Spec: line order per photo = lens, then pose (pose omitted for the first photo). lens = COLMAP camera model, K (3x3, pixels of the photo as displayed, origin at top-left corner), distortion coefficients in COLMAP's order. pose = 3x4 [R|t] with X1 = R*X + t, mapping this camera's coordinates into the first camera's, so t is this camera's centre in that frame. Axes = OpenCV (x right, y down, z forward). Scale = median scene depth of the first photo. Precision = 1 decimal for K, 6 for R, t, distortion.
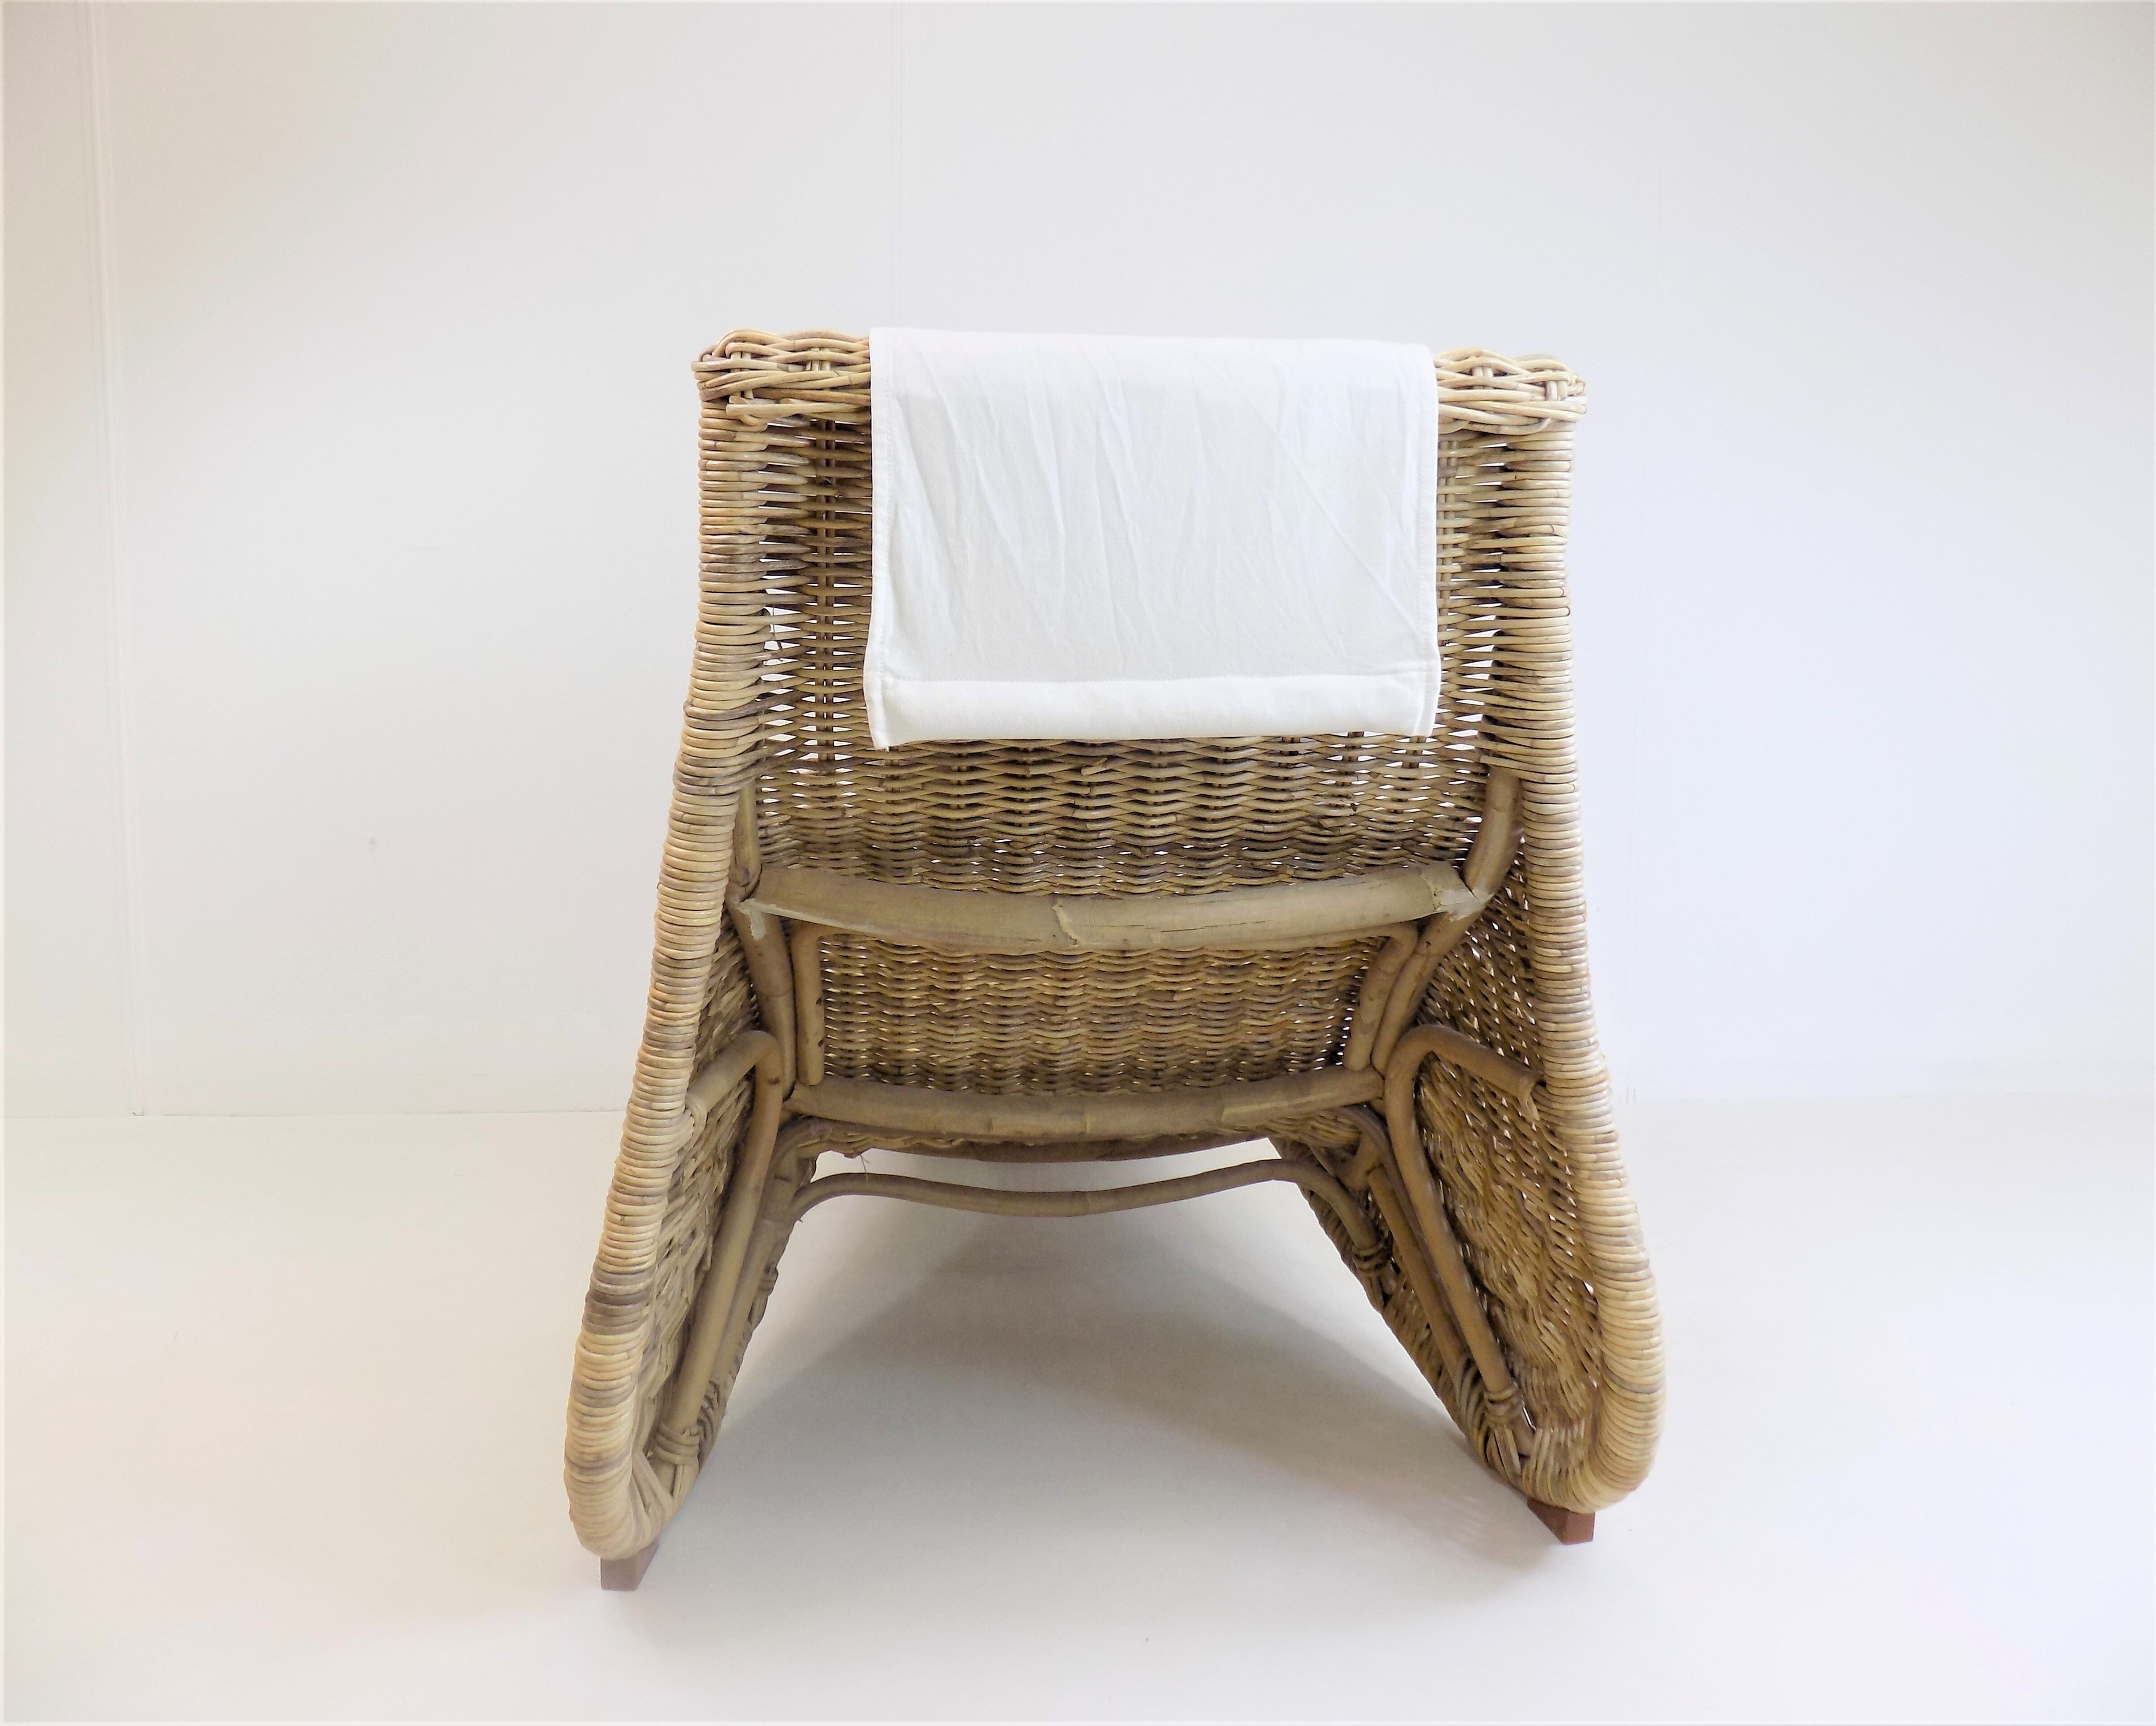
lens RADIAL K [[1572.6, 0, 1072.9], [0, 1572.6, 866.2], [0, 0, 1]] dist [-0.042638, 0.000192]
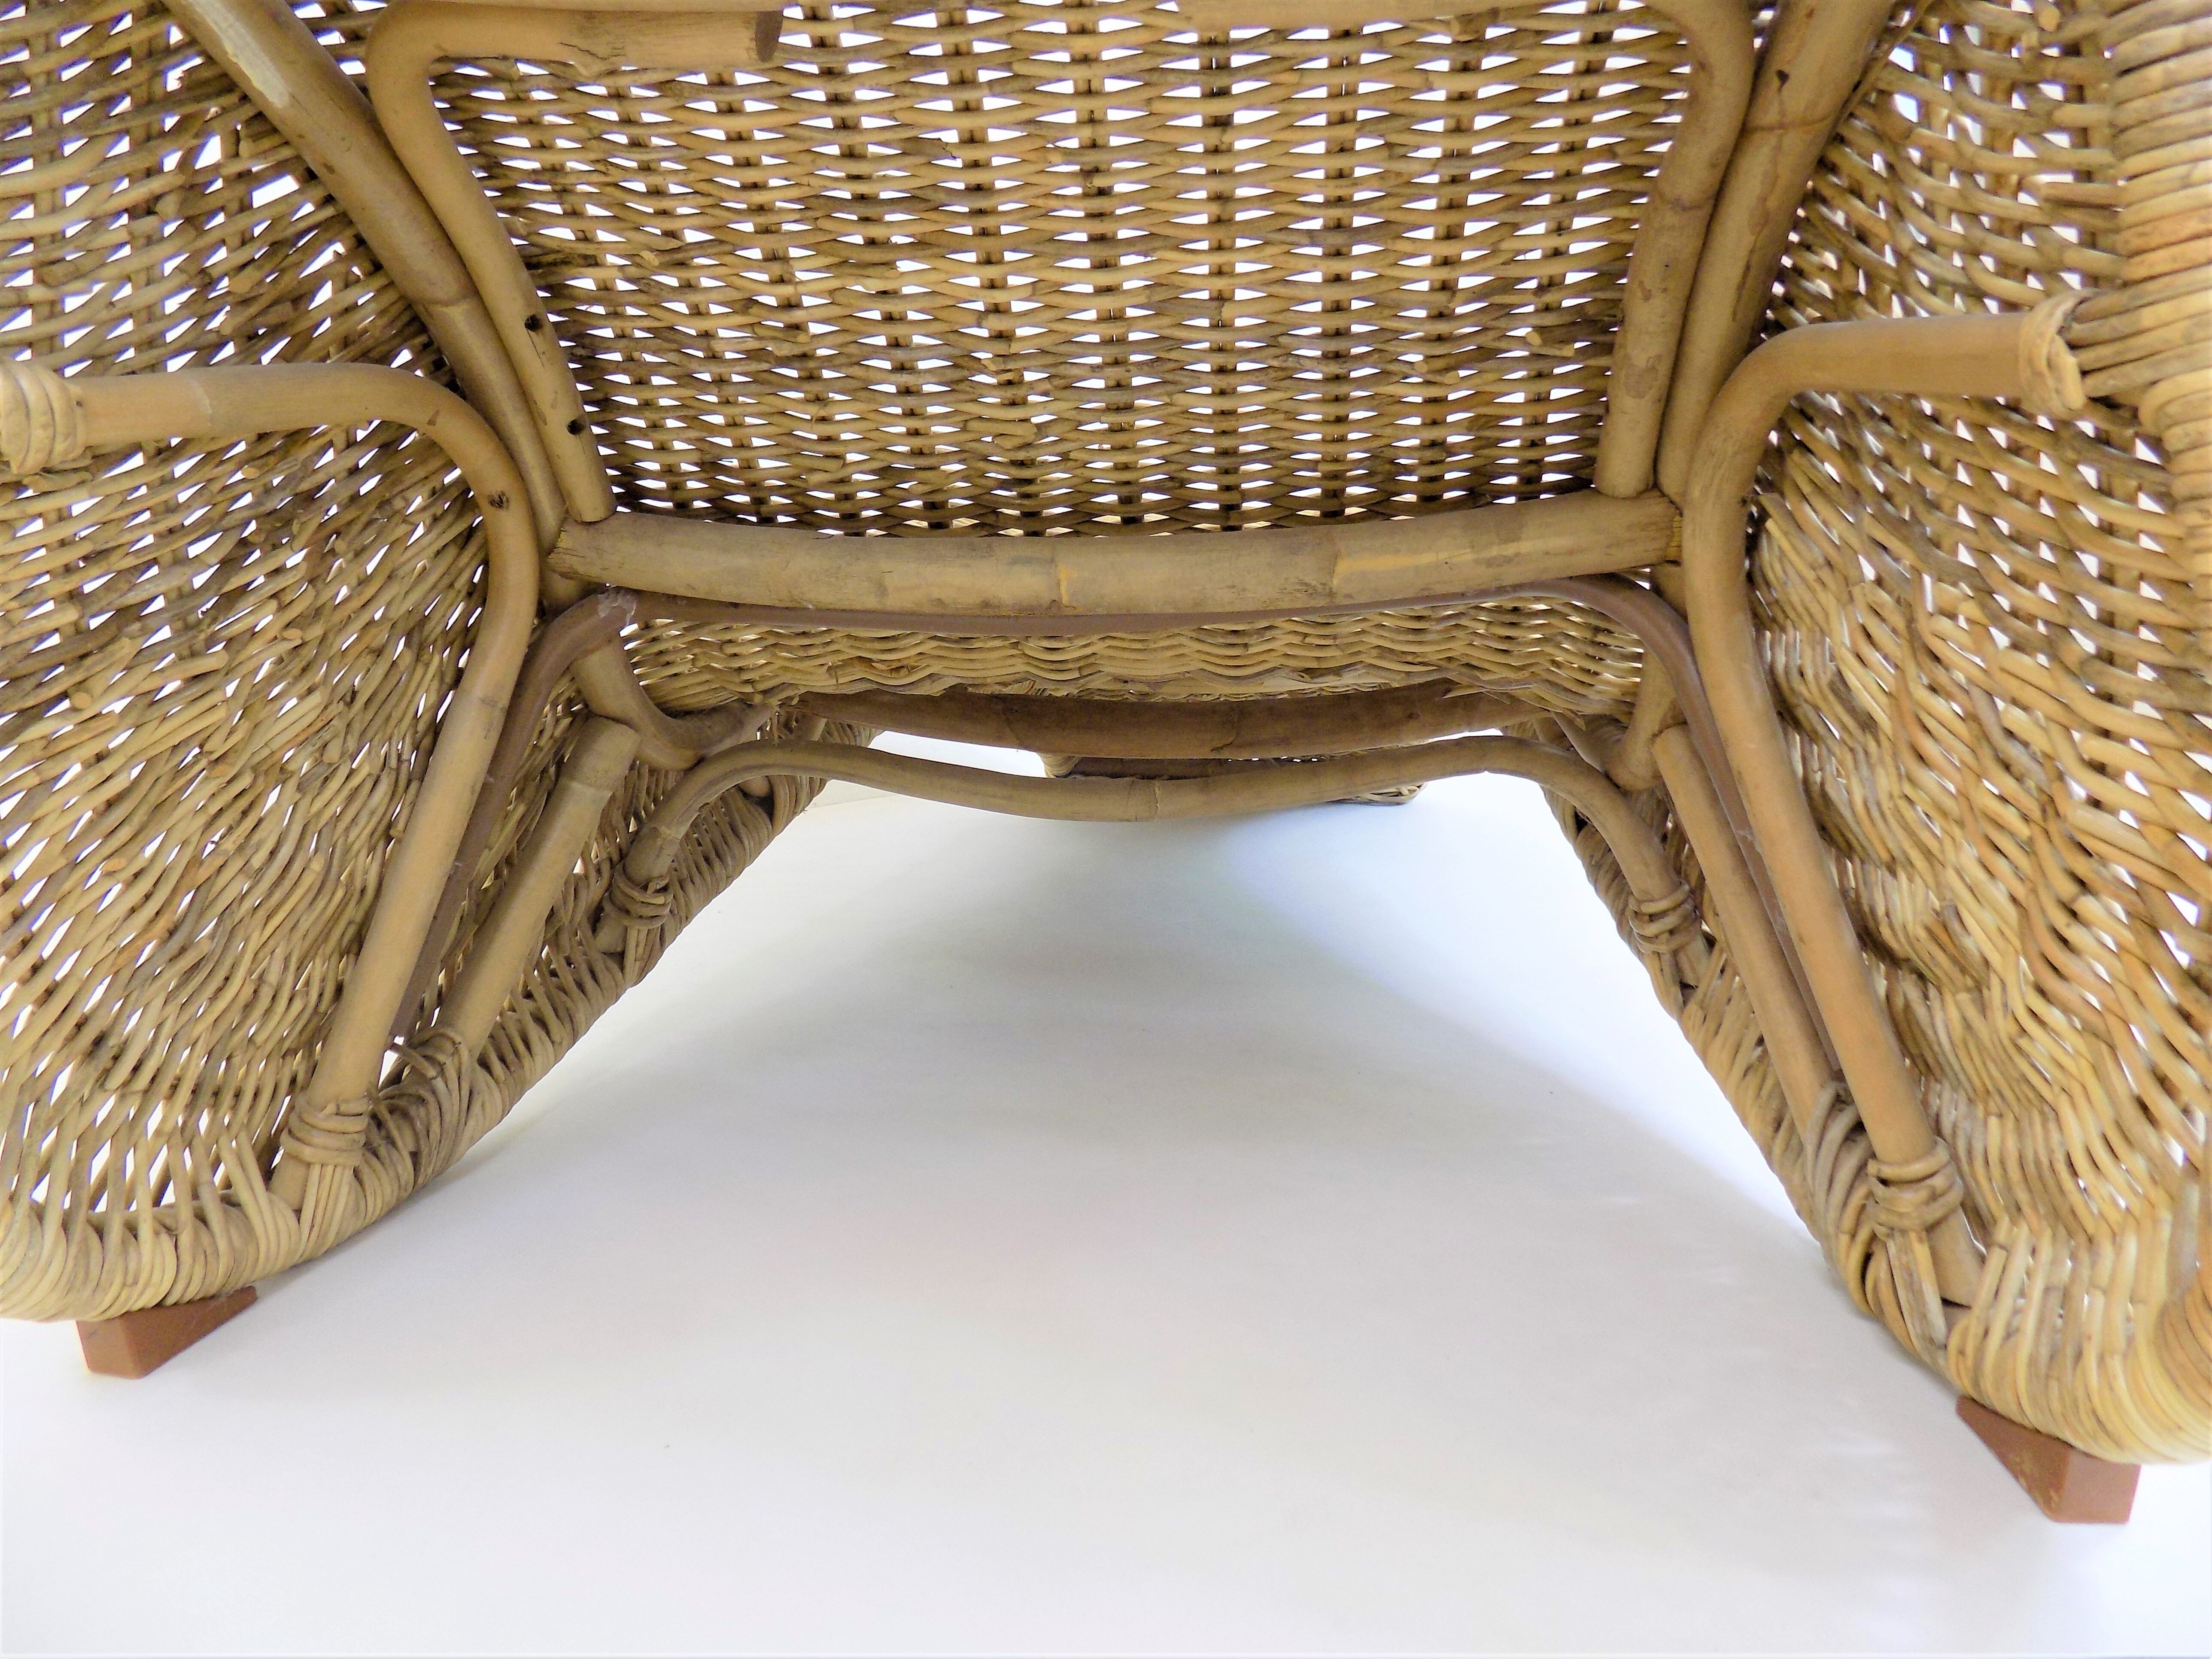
lens RADIAL K [[1465.4, 0, 1097.1], [0, 1465.4, 829.2], [0, 0, 1]] dist [-0.046721, 0.019891]
pose [[0.969487, 0.033263, -0.242874, 0.138742], [-0.007367, 0.994257, 0.106761, 0.190817], [0.245031, -0.101714, 0.964165, 0.526954]]
